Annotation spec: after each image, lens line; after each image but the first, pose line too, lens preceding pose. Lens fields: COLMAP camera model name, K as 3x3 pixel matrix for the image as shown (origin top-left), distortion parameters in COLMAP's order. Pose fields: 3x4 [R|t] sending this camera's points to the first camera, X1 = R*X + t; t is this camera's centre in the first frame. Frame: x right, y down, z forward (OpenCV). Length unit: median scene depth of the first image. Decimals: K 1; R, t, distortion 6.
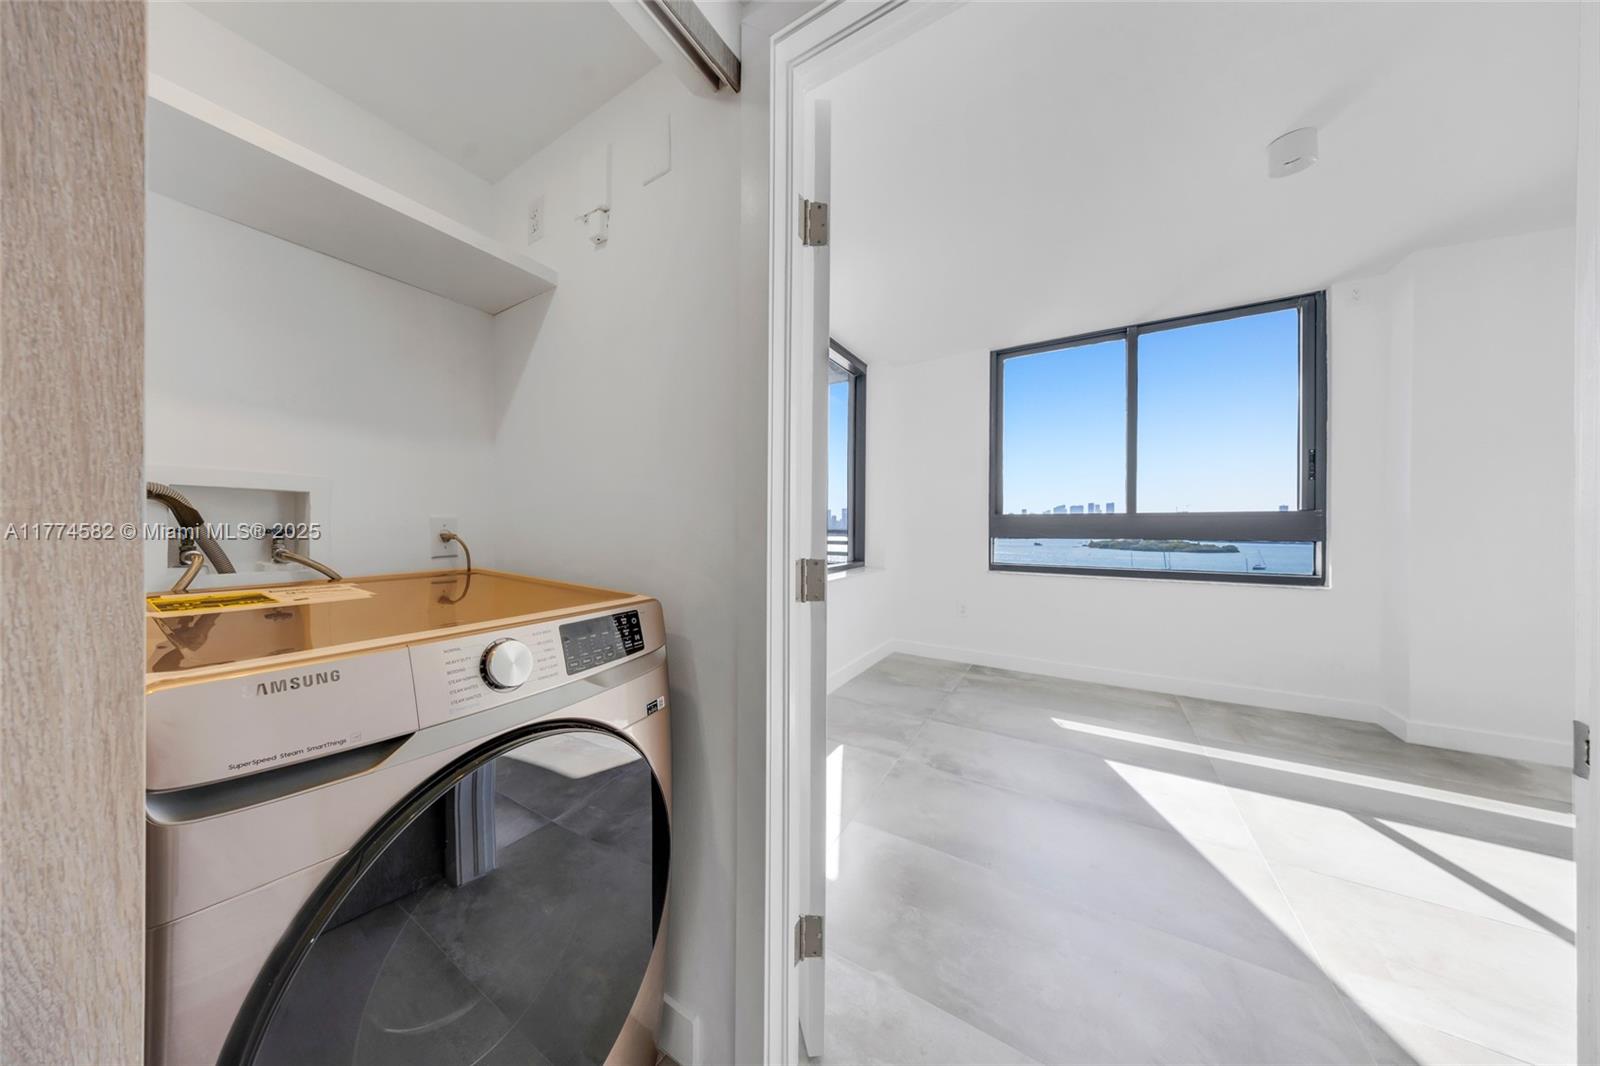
lens RADIAL K [[501.6, 0, 709.6], [0, 501.6, 526.9], [0, 0, 1]] dist [-0.000914, -0.000139]
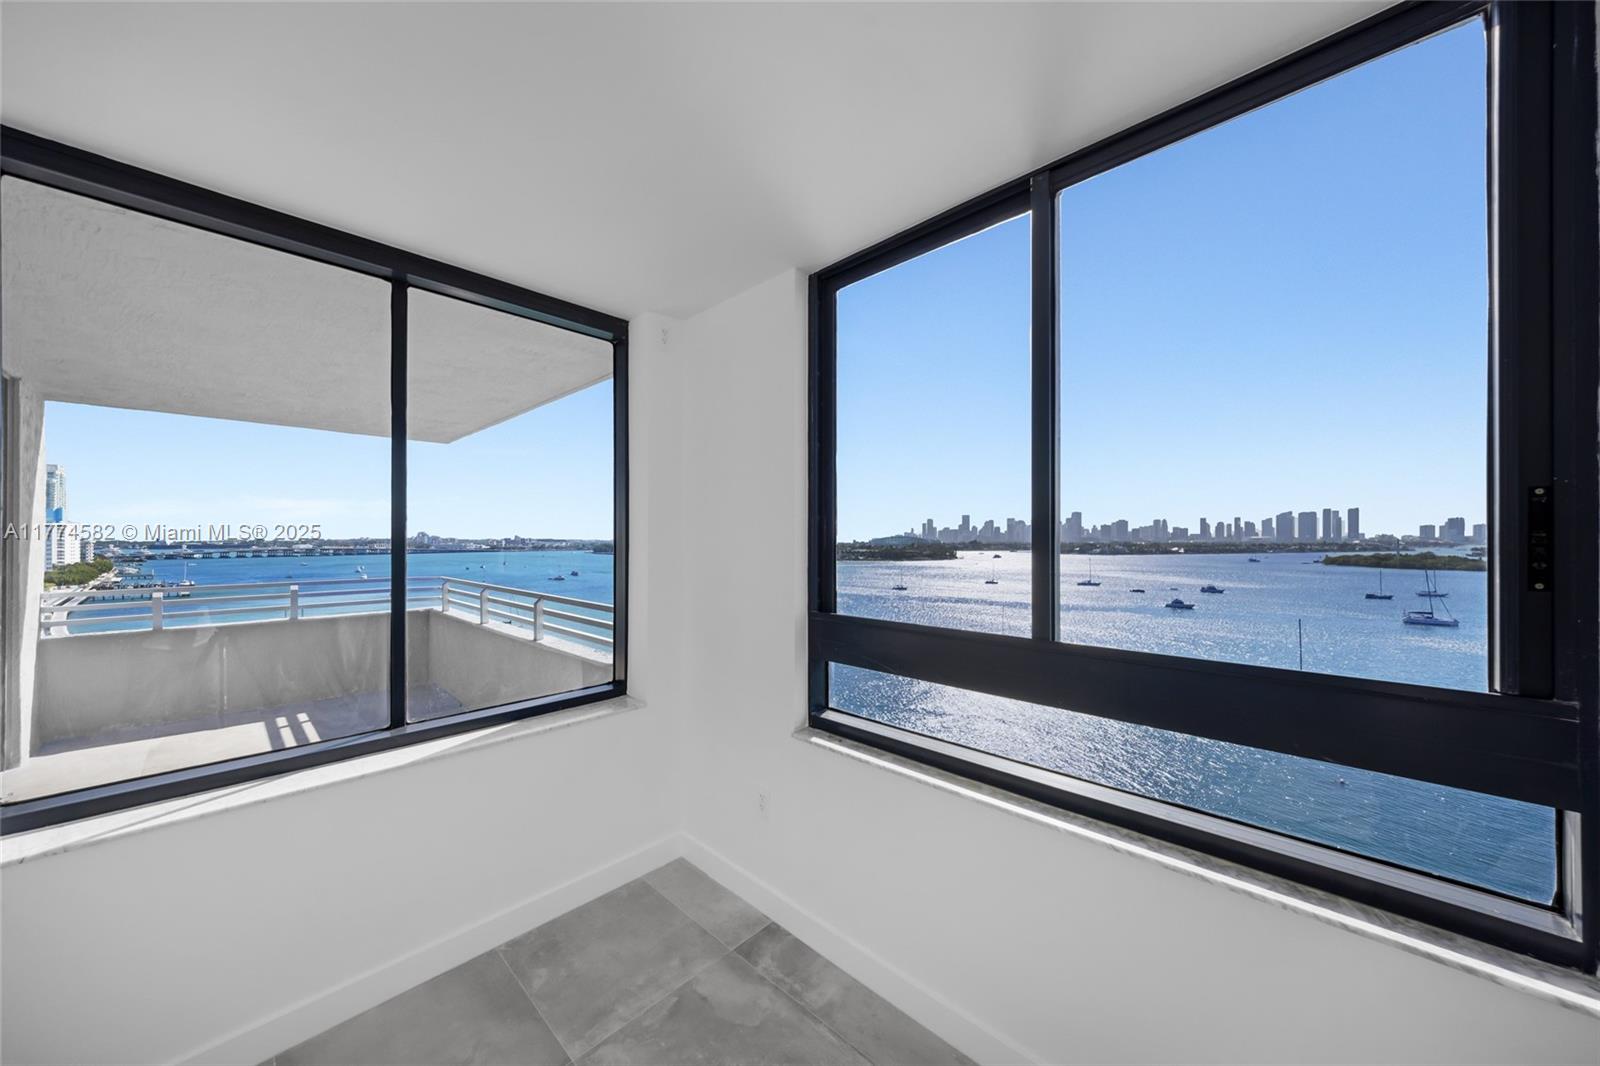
lens RADIAL K [[559.4, 0, 781.1], [0, 559.4, 538.9], [0, 0, 1]] dist [-0.006807, -0.000015]
pose [[0.988134, -0.008645, -0.153353, 0.779958], [0.008729, 0.999962, -0.000126, -0.123624], [0.153348, -0.001214, 0.988172, 0.590651]]
